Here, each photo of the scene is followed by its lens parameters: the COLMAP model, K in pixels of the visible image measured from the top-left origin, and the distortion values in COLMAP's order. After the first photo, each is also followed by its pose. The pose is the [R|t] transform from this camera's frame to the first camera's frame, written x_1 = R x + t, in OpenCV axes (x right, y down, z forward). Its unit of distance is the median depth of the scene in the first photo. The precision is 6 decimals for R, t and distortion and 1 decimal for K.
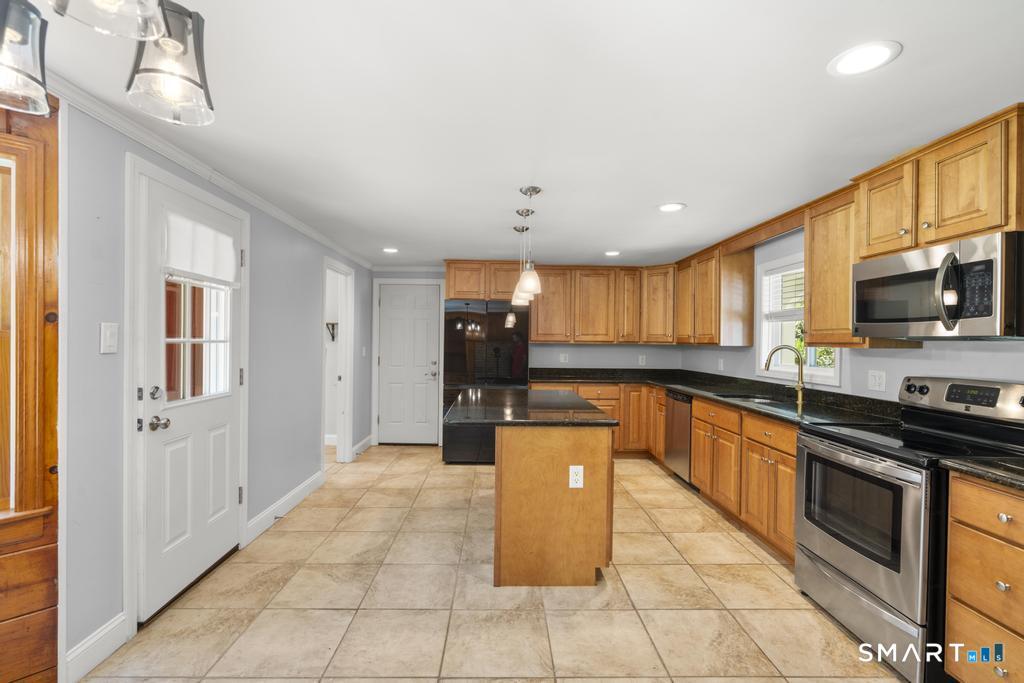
lens RADIAL K [[459.3, 0, 510.8], [0, 459.3, 343.4], [0, 0, 1]] dist [-0.007913, 0.004439]
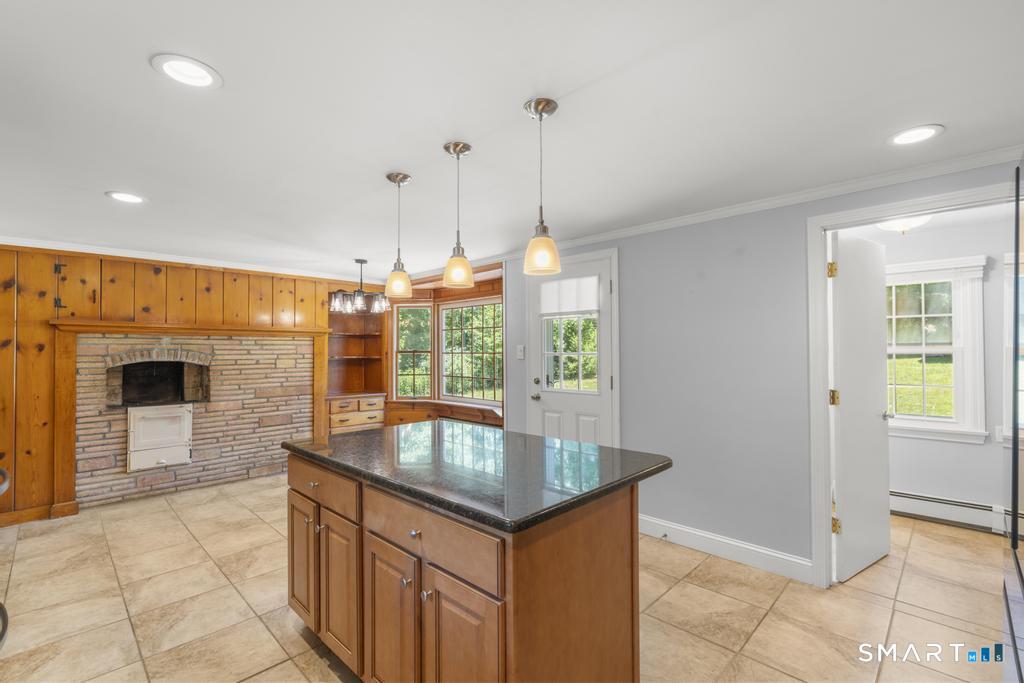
lens RADIAL K [[459.3, 0, 510.8], [0, 459.3, 343.4], [0, 0, 1]] dist [-0.007913, 0.004439]
pose [[-0.719796, -0.019034, -0.693924, 0.433864], [-0.006810, 0.999770, -0.020360, -0.006073], [0.694152, -0.009929, -0.719760, 1.576334]]
